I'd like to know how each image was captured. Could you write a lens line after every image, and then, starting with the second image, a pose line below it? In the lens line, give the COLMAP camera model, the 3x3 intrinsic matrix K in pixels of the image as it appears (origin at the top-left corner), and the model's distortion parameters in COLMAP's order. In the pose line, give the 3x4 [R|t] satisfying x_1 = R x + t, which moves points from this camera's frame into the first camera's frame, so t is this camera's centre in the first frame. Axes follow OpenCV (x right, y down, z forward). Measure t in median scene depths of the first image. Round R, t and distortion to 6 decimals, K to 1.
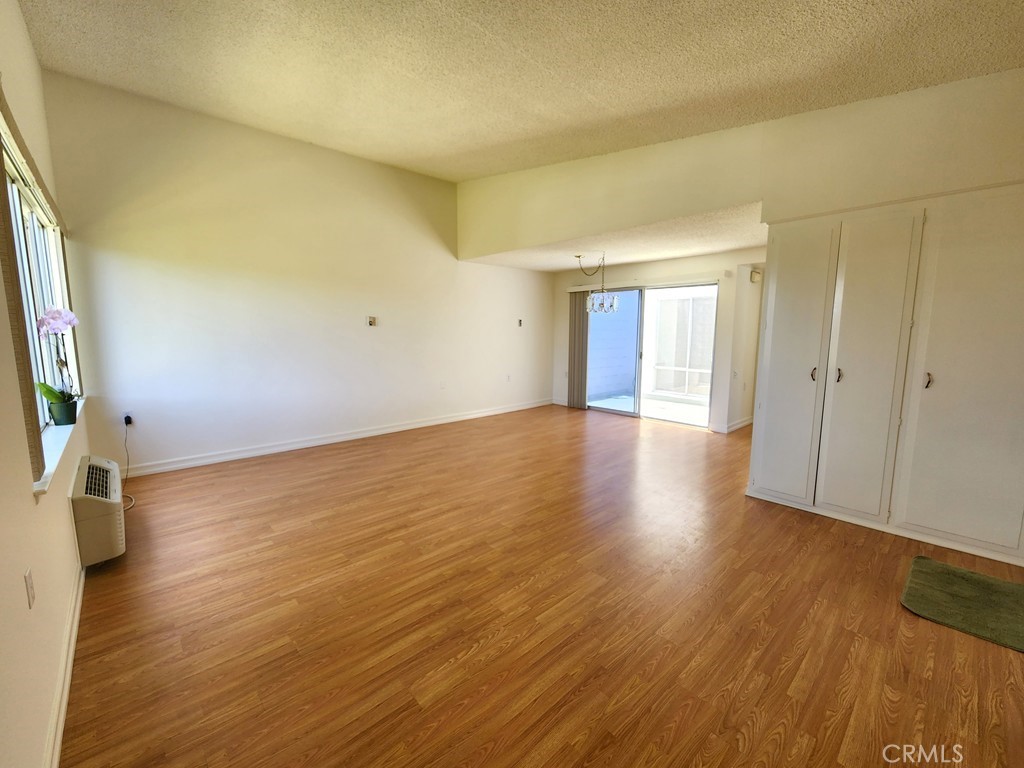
lens RADIAL K [[421.0, 0, 512.0], [0, 421.0, 384.0], [0, 0, 1]] dist [0.001469, 0.000184]
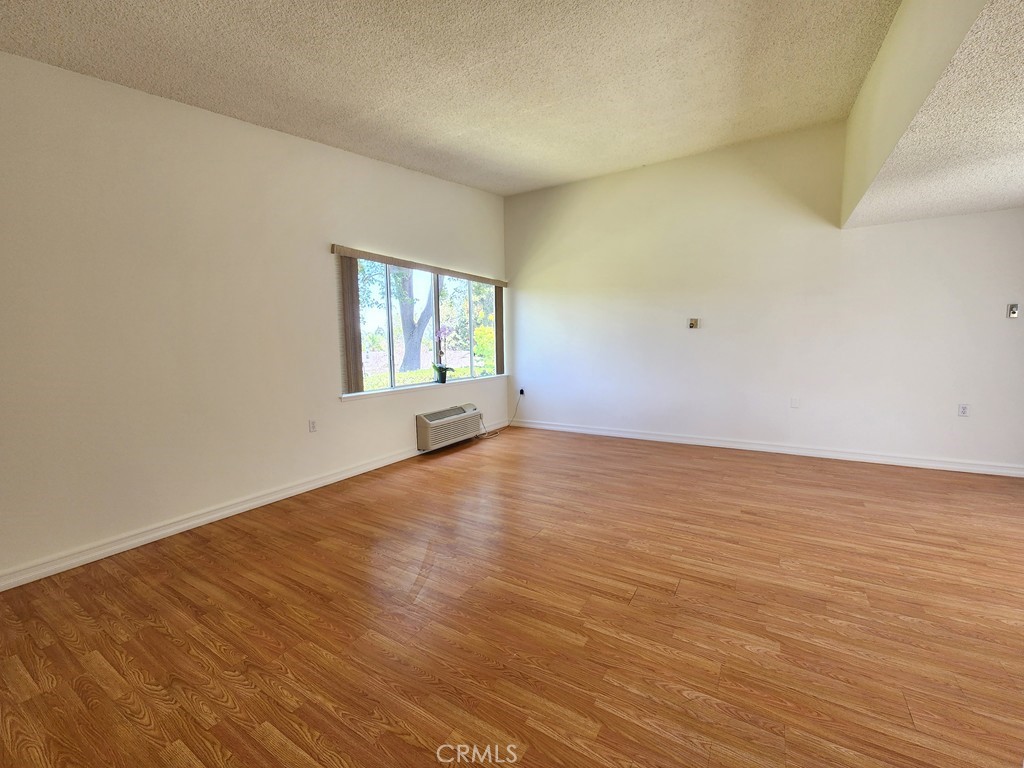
lens RADIAL K [[421.0, 0, 512.0], [0, 421.0, 384.0], [0, 0, 1]] dist [0.001469, 0.000184]
pose [[0.276858, 0.086841, -0.956979, 0.762711], [-0.104238, 0.992745, 0.059930, -0.044754], [0.955240, 0.083161, 0.283901, 0.565145]]
